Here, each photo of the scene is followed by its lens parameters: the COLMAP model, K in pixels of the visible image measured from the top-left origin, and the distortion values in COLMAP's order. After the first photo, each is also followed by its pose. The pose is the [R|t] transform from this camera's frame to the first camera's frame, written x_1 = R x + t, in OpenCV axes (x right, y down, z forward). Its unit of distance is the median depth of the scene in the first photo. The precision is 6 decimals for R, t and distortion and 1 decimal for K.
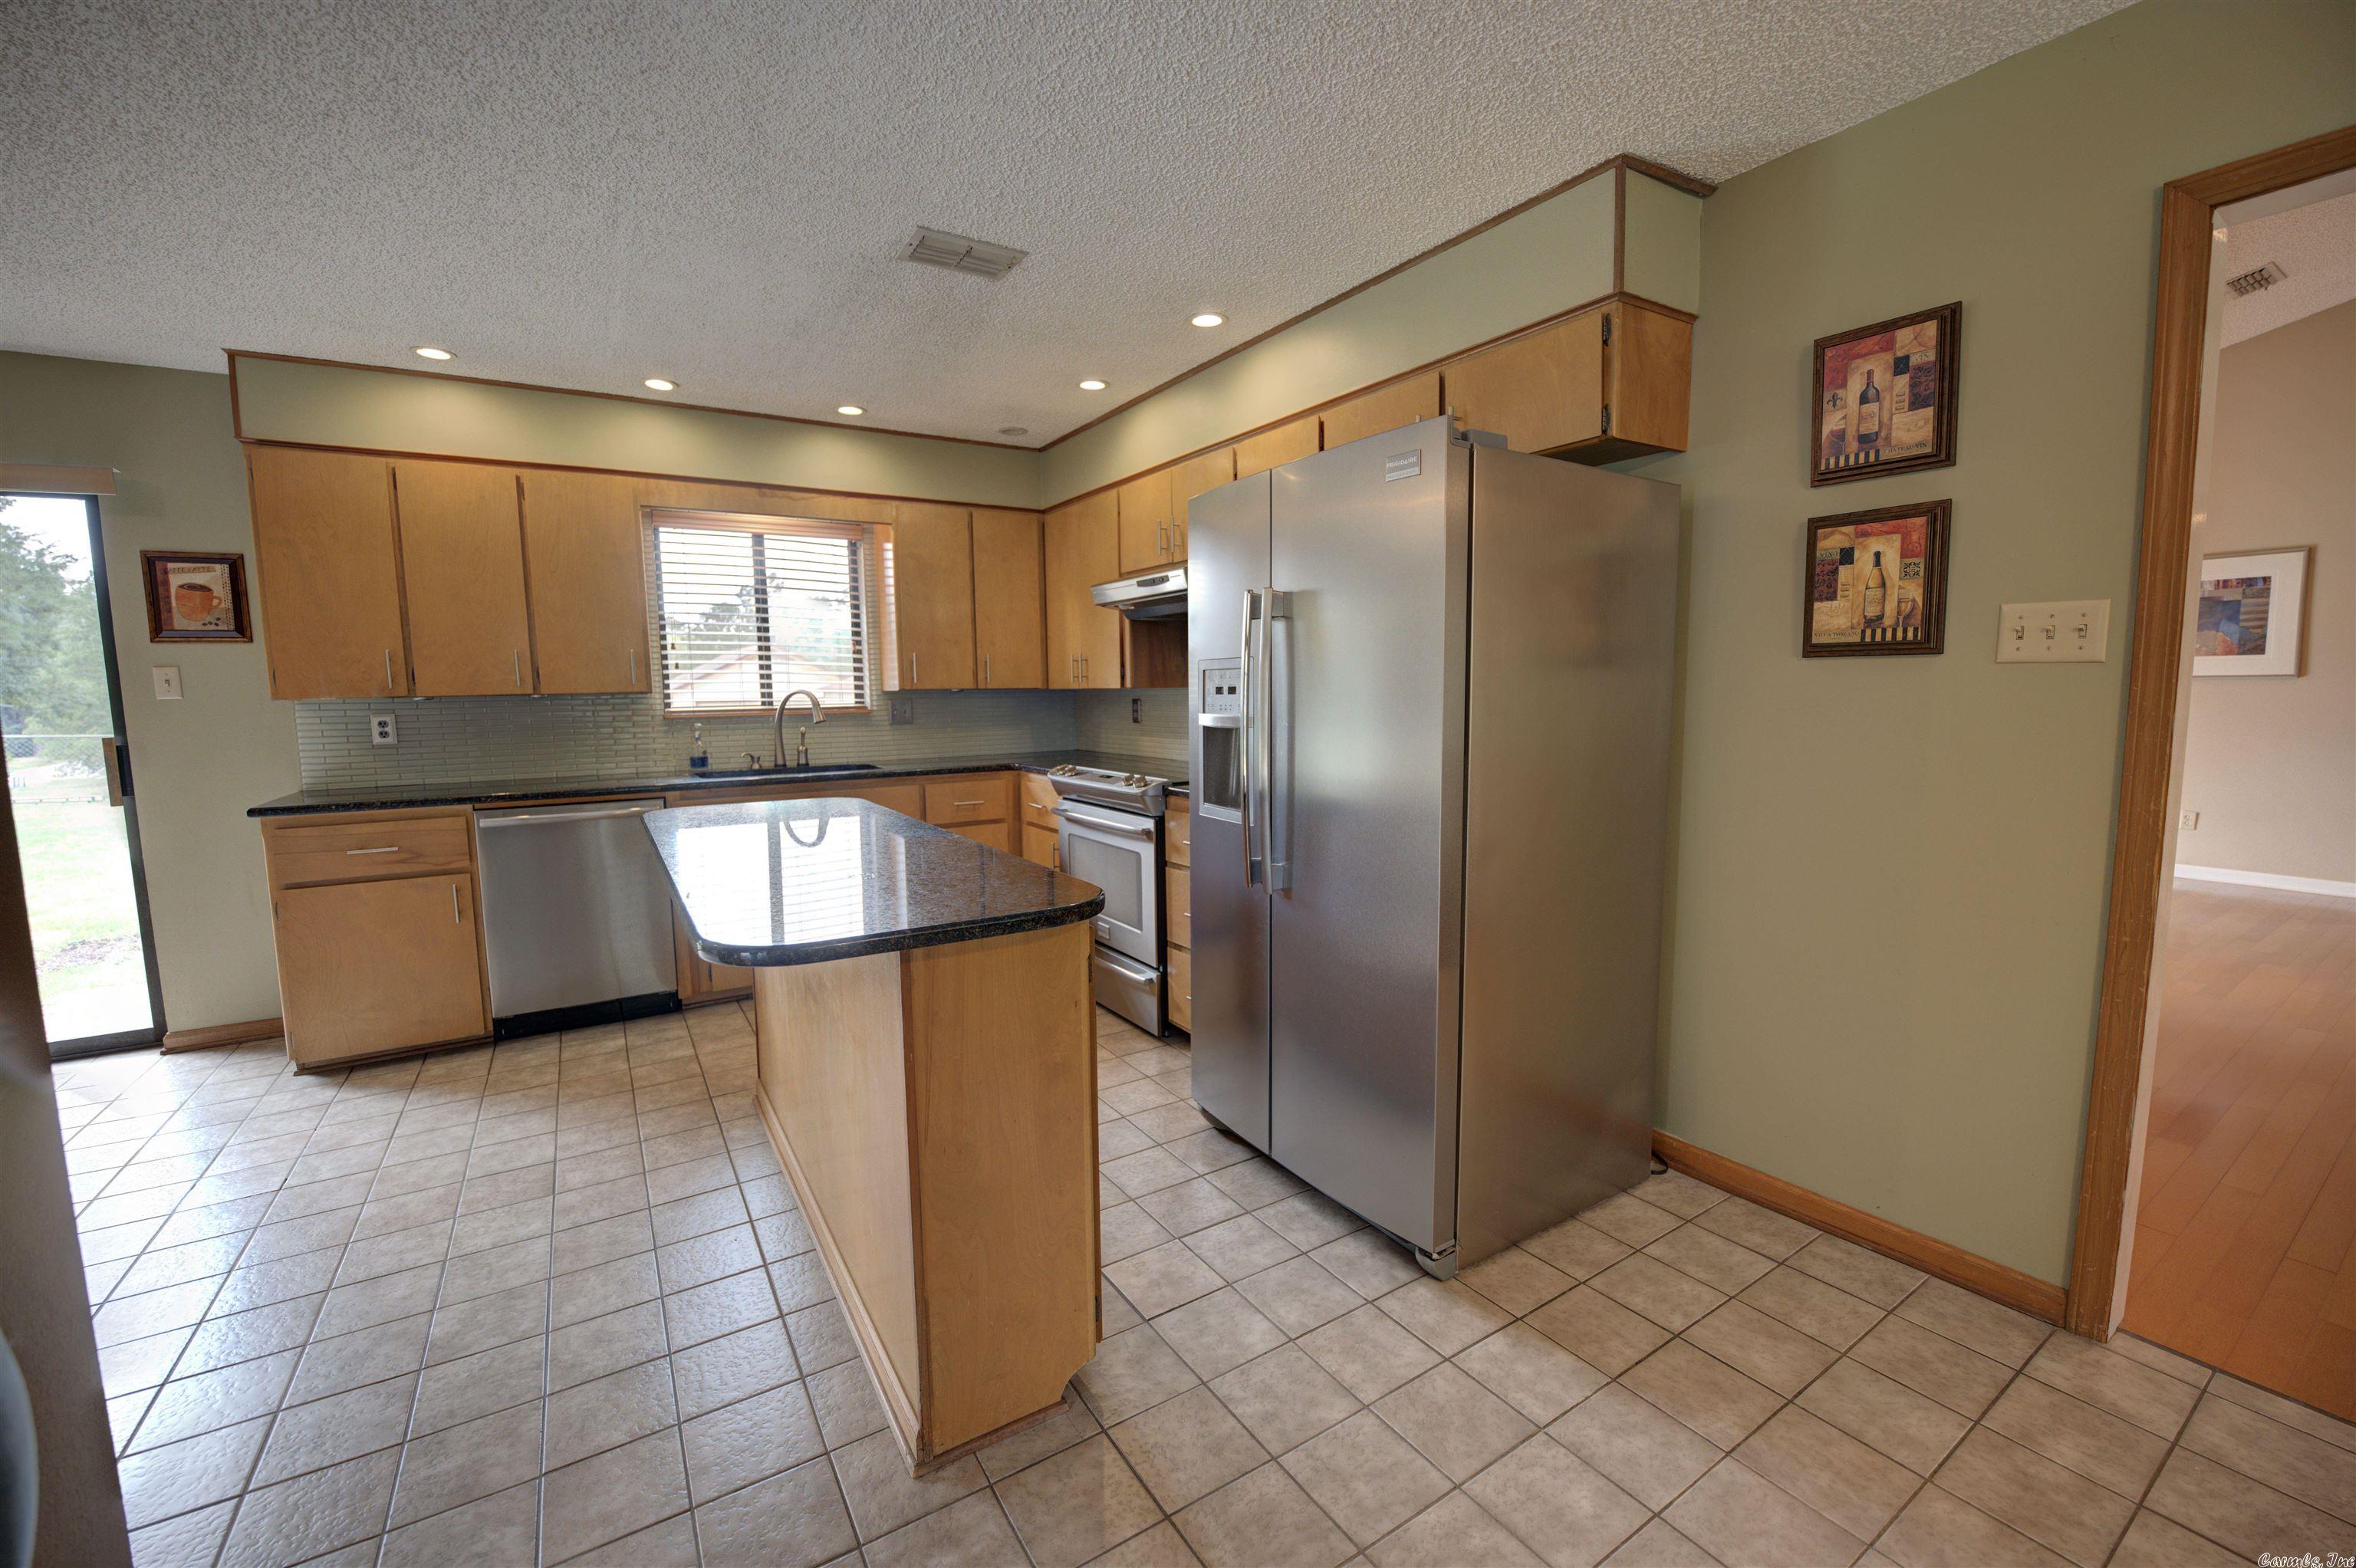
lens RADIAL K [[948.2, 0, 1168.8], [0, 948.2, 786.6], [0, 0, 1]] dist [-0.025104, 0.001769]
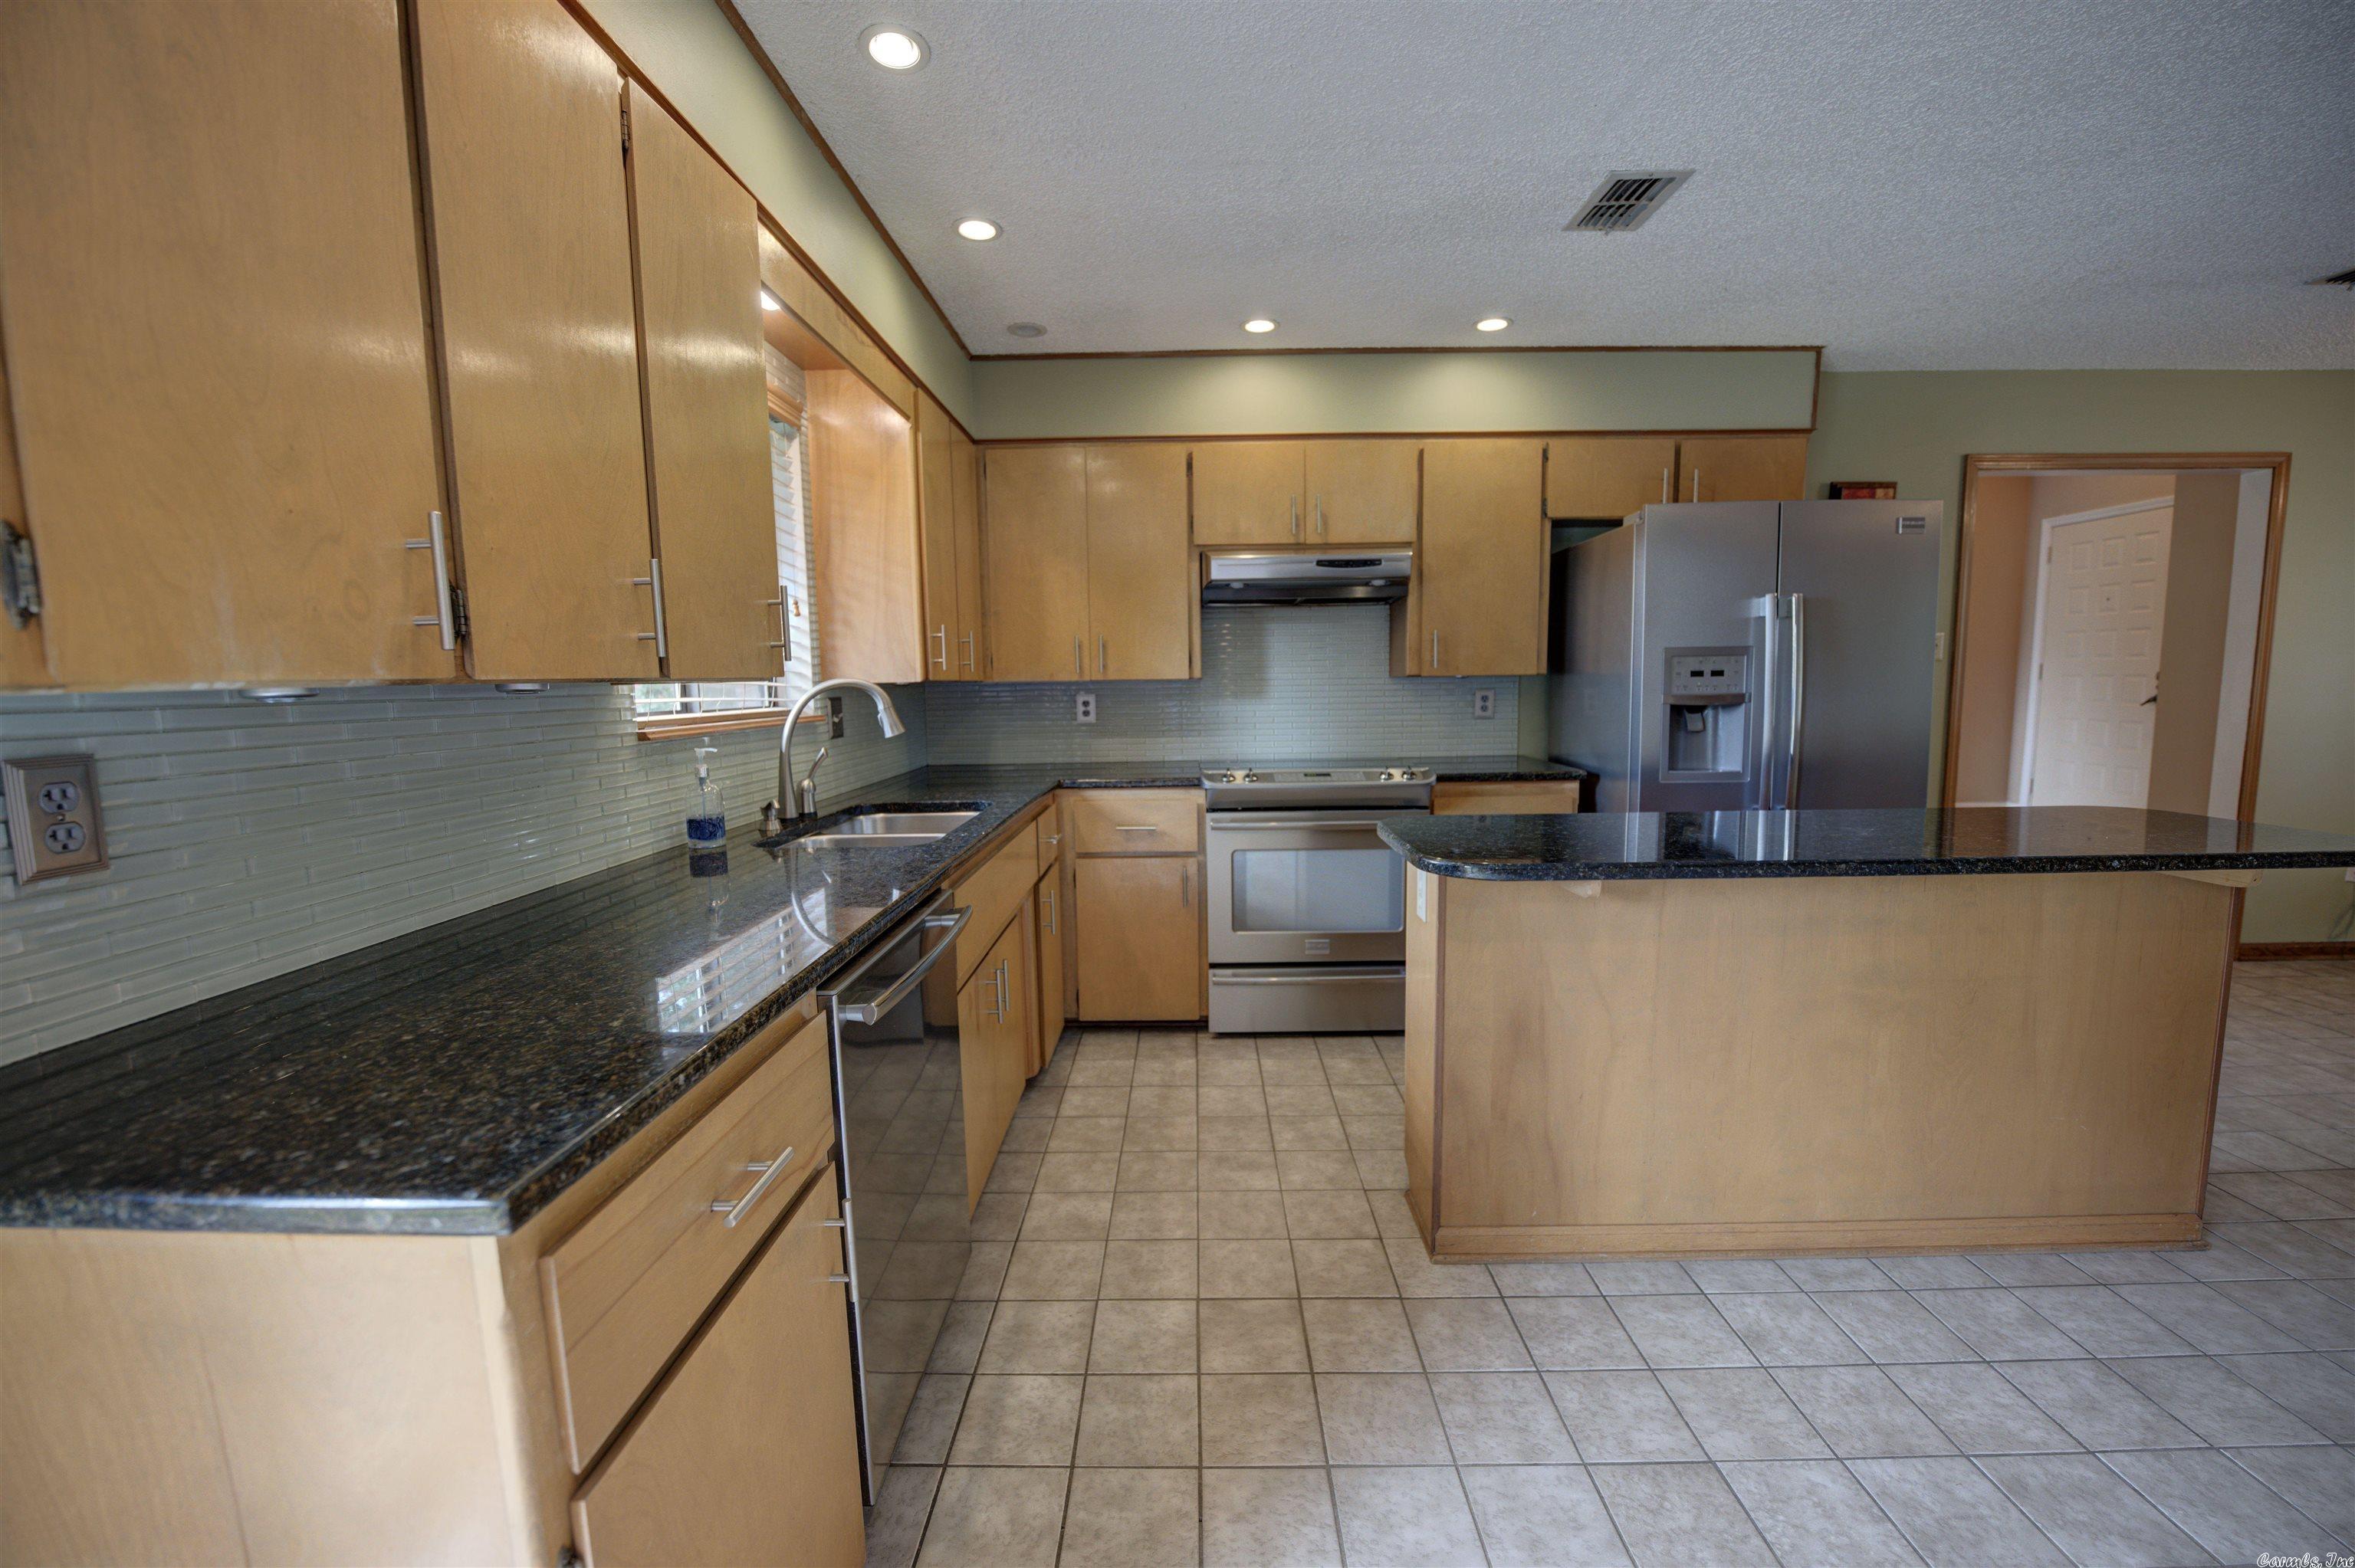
lens RADIAL K [[947.7, 0, 1180.0], [0, 947.7, 782.4], [0, 0, 1]] dist [-0.025104, 0.001769]
pose [[0.546506, -0.085558, 0.833074, -0.988782], [0.099379, 0.994364, 0.036929, -0.055957], [-0.831538, 0.062609, 0.551928, 0.684885]]
